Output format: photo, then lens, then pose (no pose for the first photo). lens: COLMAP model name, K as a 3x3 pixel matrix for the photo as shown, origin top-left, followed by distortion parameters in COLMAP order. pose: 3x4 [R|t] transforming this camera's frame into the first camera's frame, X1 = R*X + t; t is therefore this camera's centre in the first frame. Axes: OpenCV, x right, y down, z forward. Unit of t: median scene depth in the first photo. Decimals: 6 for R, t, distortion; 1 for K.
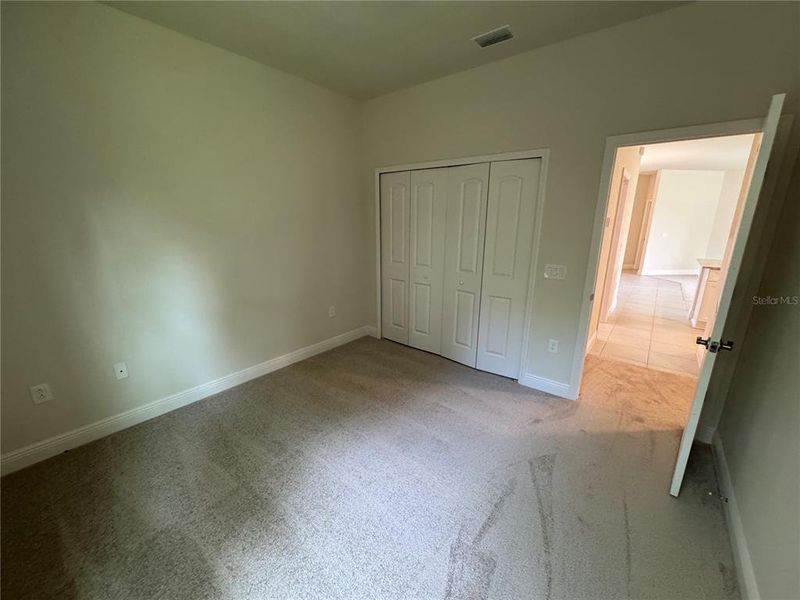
lens RADIAL K [[322.3, 0, 400.0], [0, 322.3, 300.0], [0, 0, 1]] dist [0.002041, 0.000072]
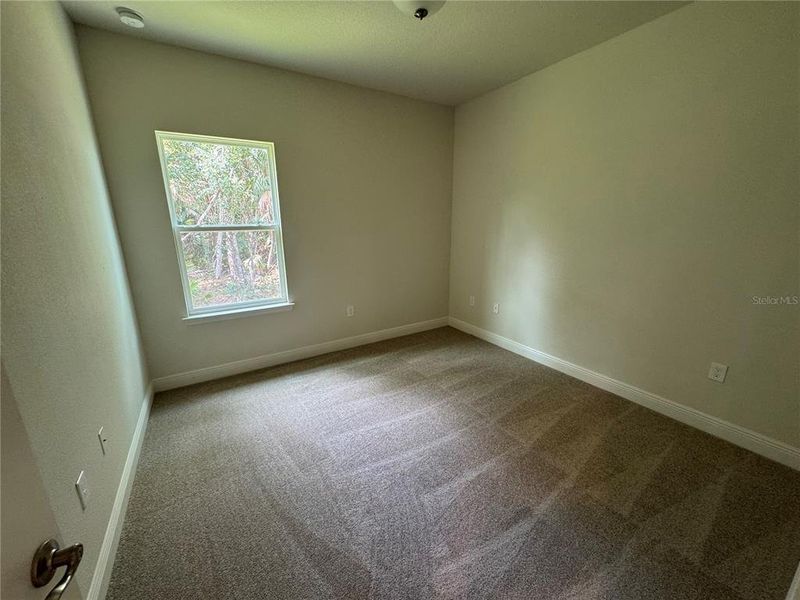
lens RADIAL K [[322.3, 0, 400.0], [0, 322.3, 300.0], [0, 0, 1]] dist [0.002041, 0.000072]
pose [[-0.330937, 0.239127, -0.912852, 1.129872], [-0.221271, 0.920726, 0.321408, -0.343328], [0.917344, 0.308354, -0.251790, 1.378774]]
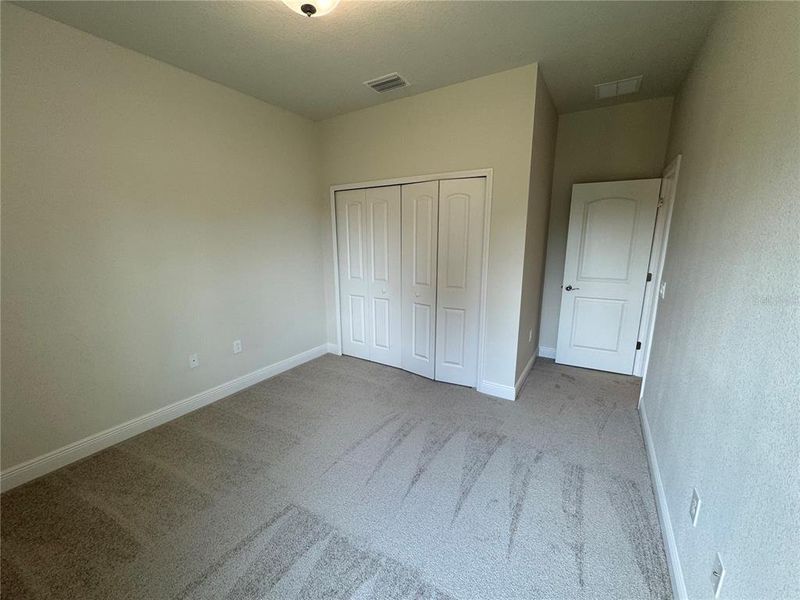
lens RADIAL K [[326.6, 0, 400.0], [0, 326.6, 300.0], [0, 0, 1]] dist [-0.002593, 0.012461]
pose [[0.994328, -0.034444, 0.100621, 0.026774], [0.039402, 0.998084, -0.047714, 0.005765], [-0.098785, 0.051408, 0.993780, -0.022064]]
